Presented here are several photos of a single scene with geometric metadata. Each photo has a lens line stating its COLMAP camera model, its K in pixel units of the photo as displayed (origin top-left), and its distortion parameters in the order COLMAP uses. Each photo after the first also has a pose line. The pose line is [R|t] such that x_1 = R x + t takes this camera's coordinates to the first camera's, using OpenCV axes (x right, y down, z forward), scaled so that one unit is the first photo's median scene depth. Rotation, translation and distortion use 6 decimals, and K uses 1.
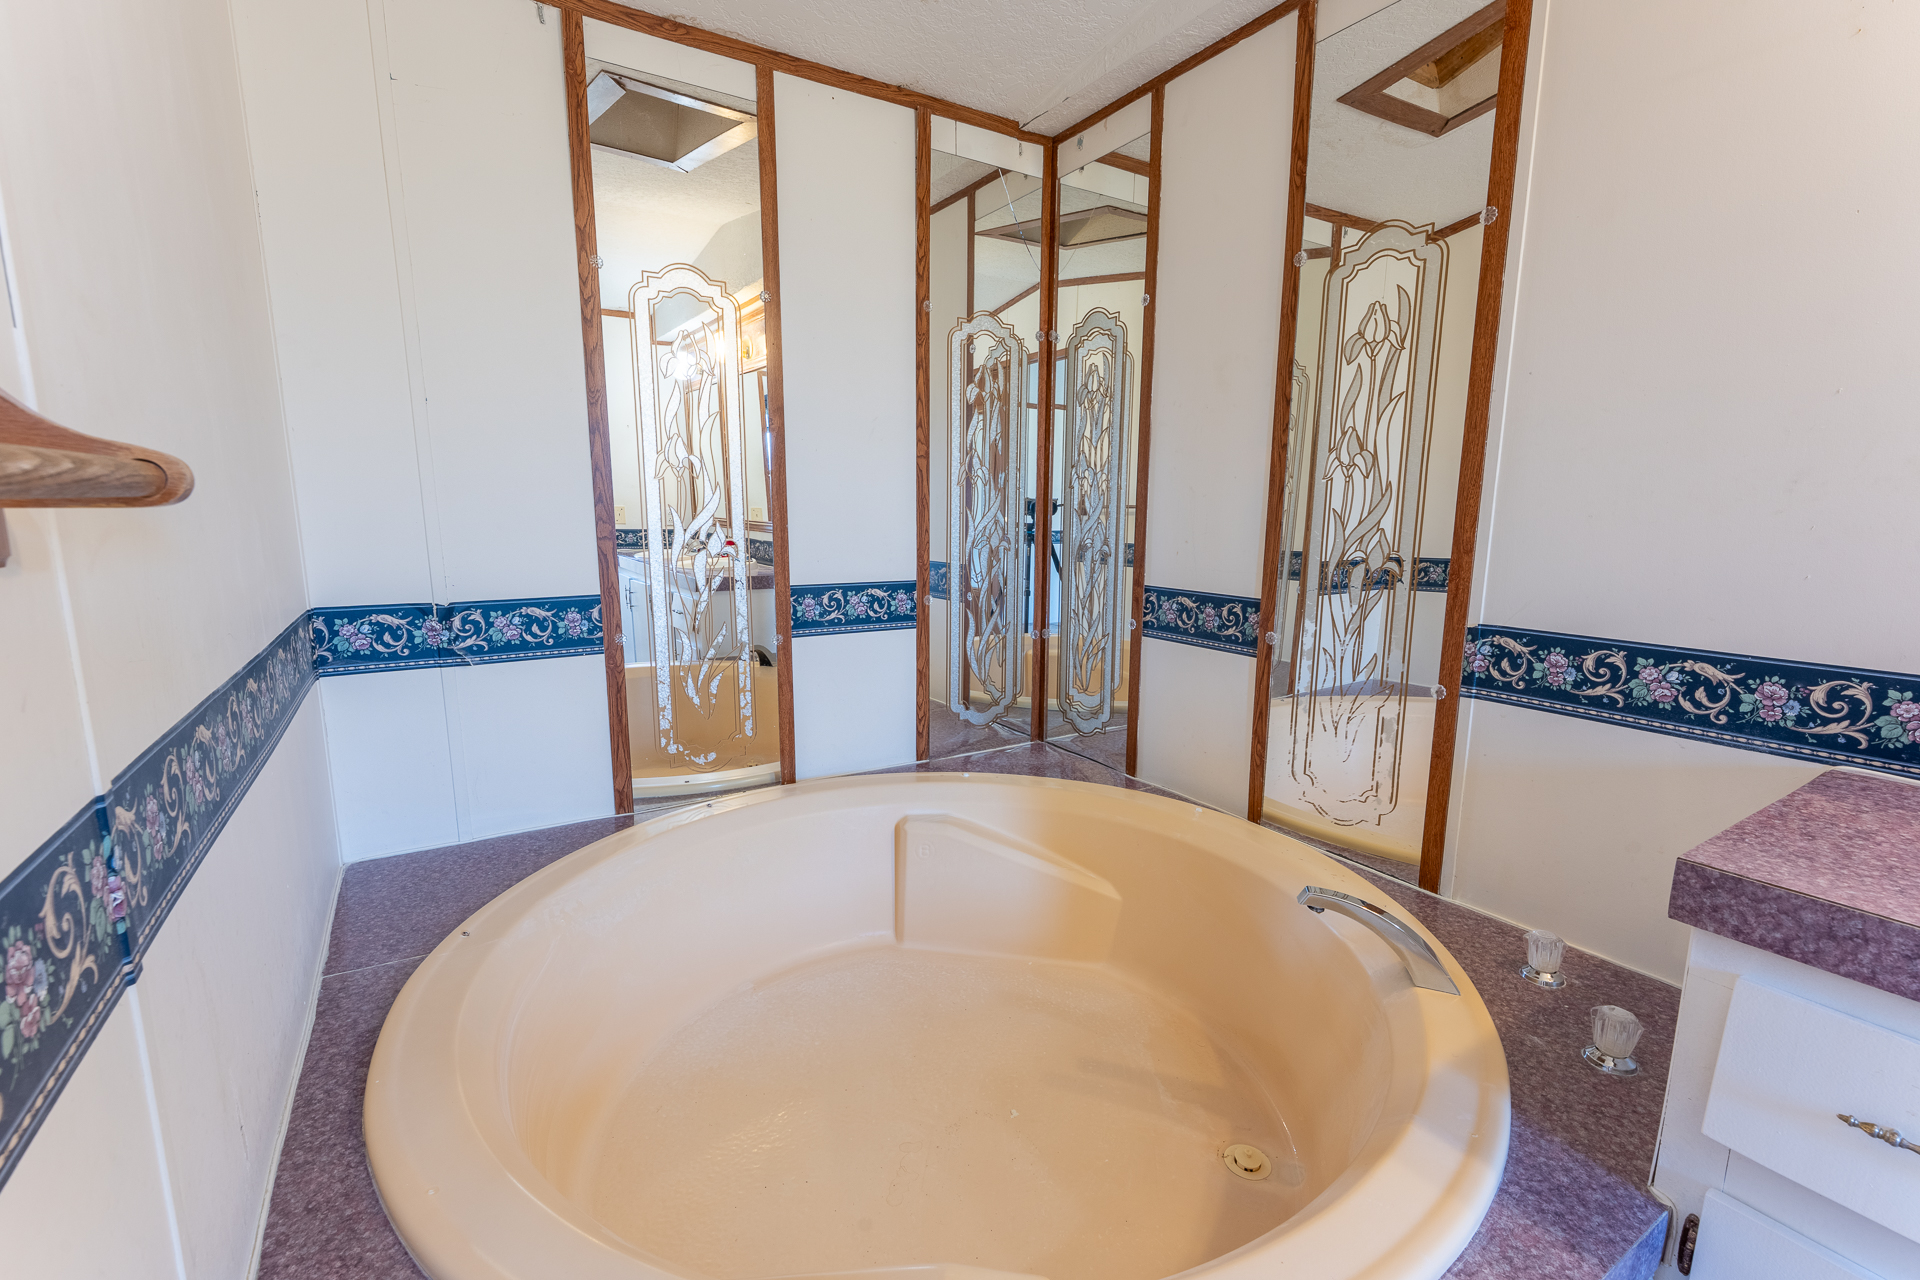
lens RADIAL K [[840.3, 0, 960.0], [0, 840.3, 640.0], [0, 0, 1]] dist [-0.000457, -0.000188]
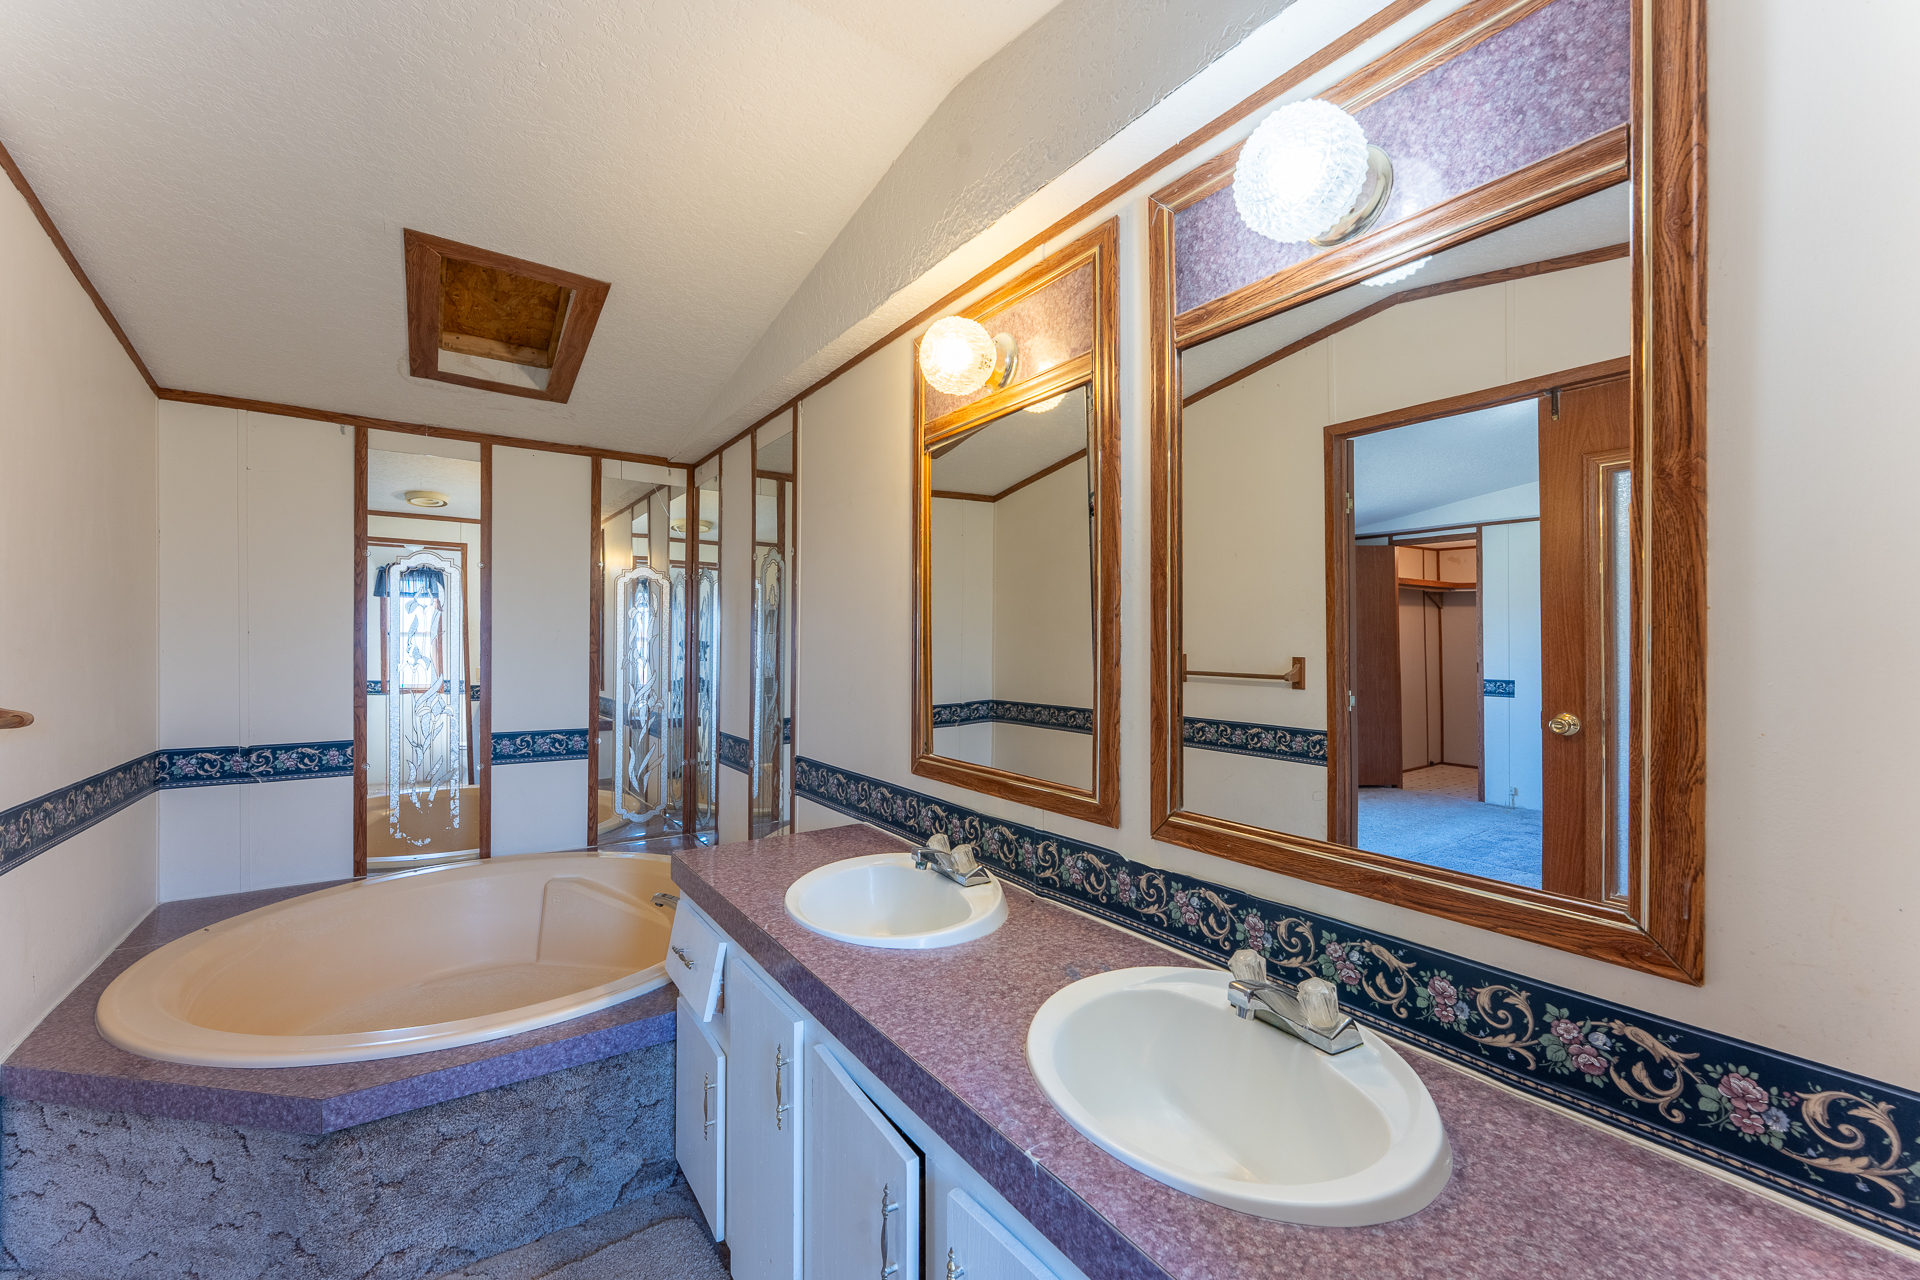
lens RADIAL K [[769.3, 0, 963.2], [0, 769.3, 639.6], [0, 0, 1]] dist [0.000638, -0.000563]
pose [[0.998788, -0.000254, 0.049222, 0.720425], [0.008469, 0.985962, -0.166752, 0.015105], [-0.048489, 0.166967, 0.984769, -0.615781]]
